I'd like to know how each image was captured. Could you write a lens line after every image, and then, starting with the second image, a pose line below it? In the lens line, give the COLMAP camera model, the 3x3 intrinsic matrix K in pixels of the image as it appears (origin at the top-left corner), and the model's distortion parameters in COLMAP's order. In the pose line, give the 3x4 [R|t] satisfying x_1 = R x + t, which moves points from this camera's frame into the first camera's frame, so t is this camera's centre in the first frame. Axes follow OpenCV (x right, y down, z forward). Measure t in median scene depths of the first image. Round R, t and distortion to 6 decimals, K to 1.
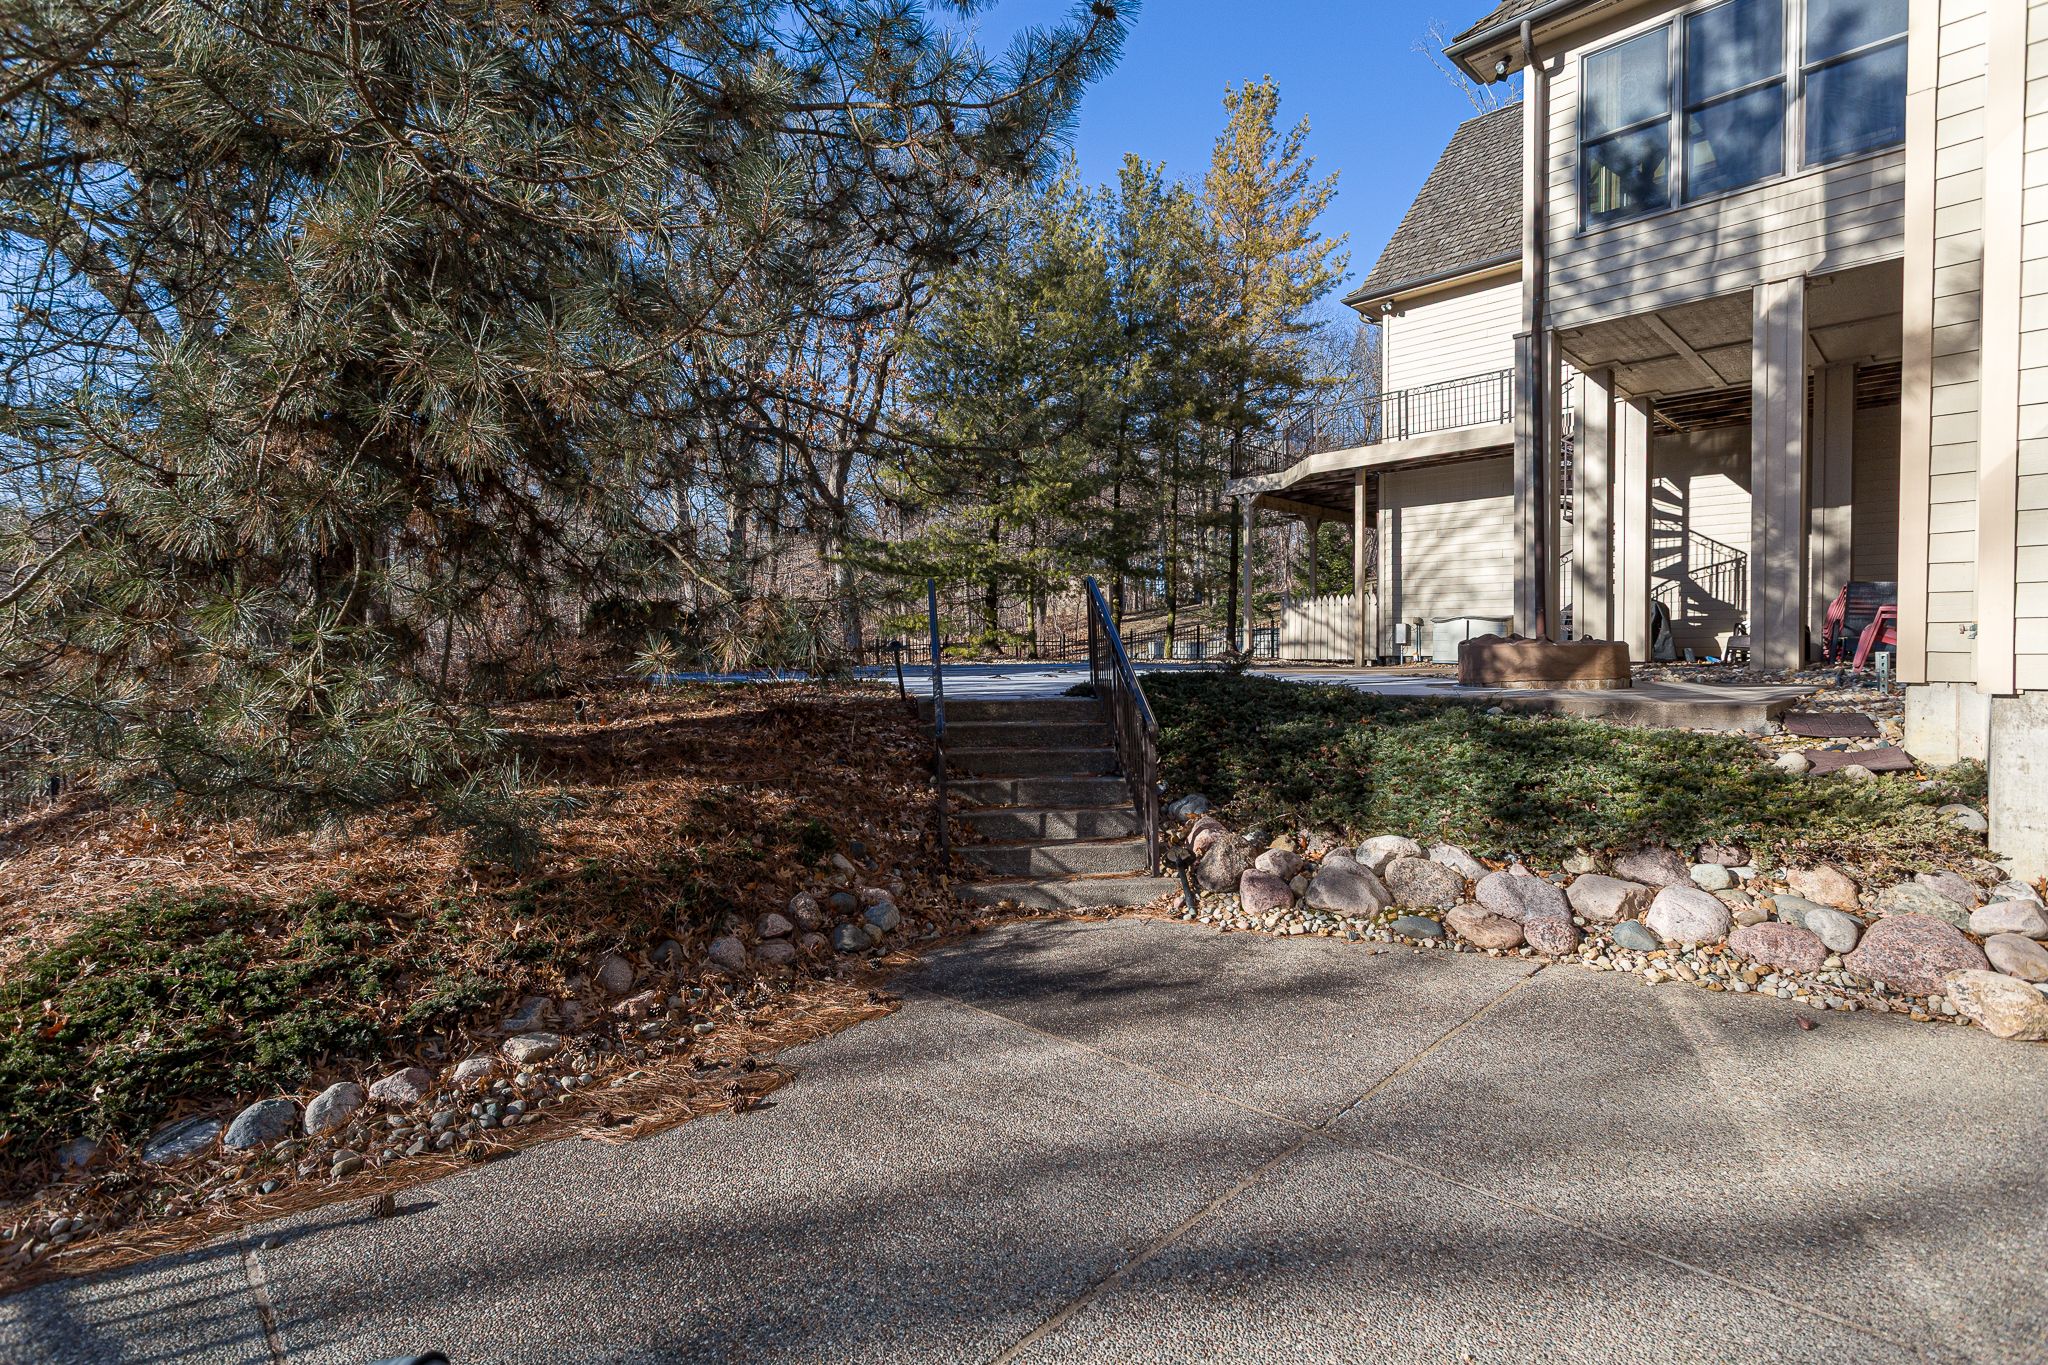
lens RADIAL K [[990.1, 0, 1015.4], [0, 990.1, 656.3], [0, 0, 1]] dist [0.008906, -0.000485]
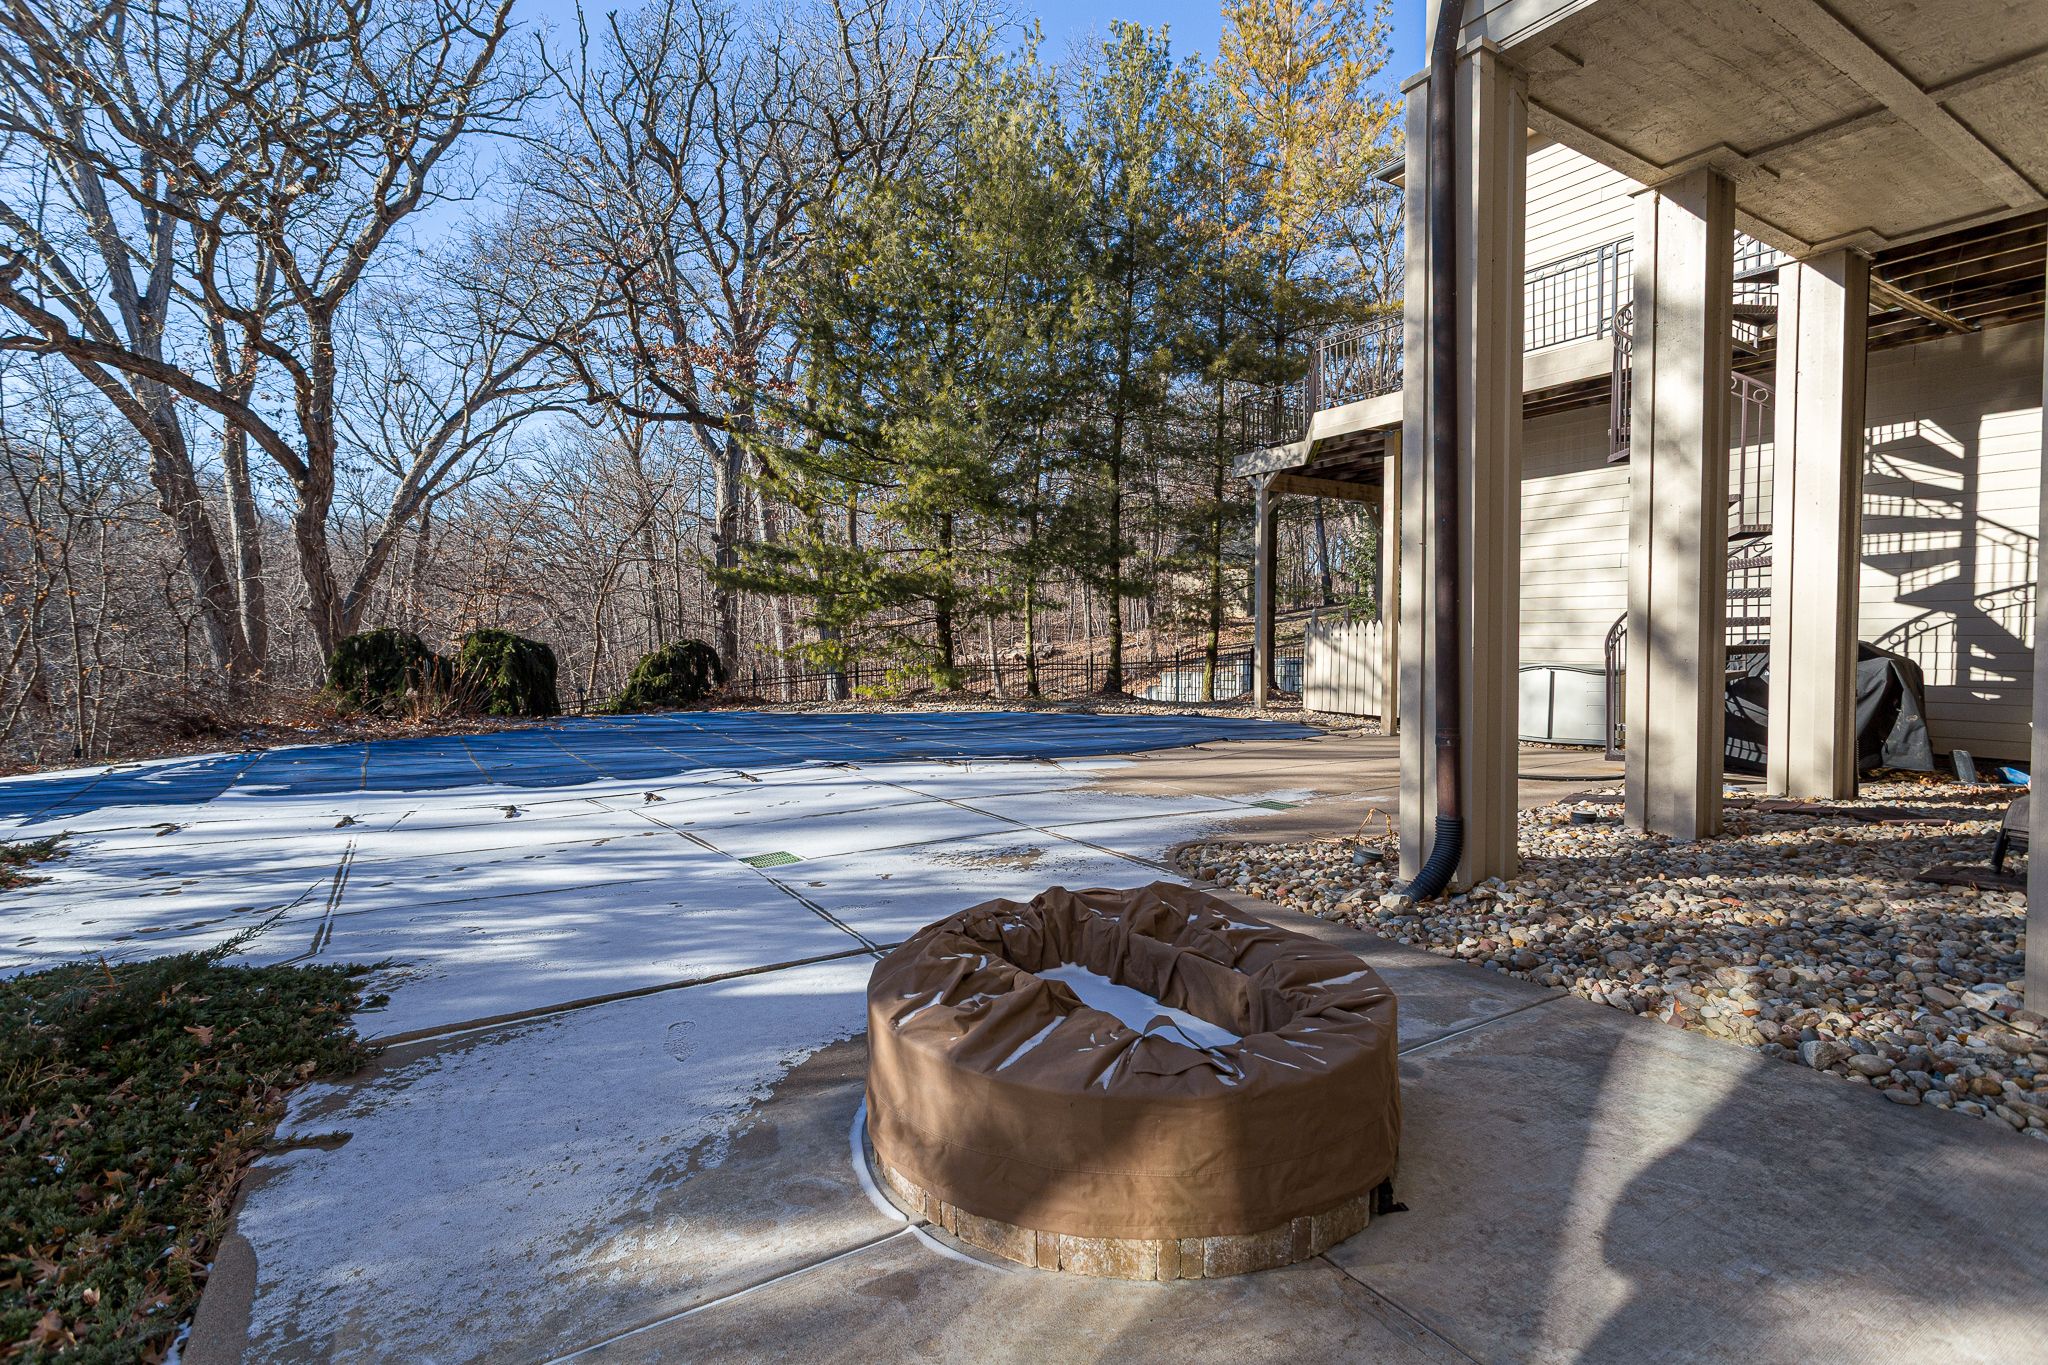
lens RADIAL K [[976.4, 0, 1009.6], [0, 976.4, 660.0], [0, 0, 1]] dist [0.001382, -0.000651]
pose [[0.973736, 0.008240, -0.227530, 0.294111], [-0.004216, 0.999826, 0.018166, -0.057849], [0.227640, -0.016730, 0.973602, 0.374437]]
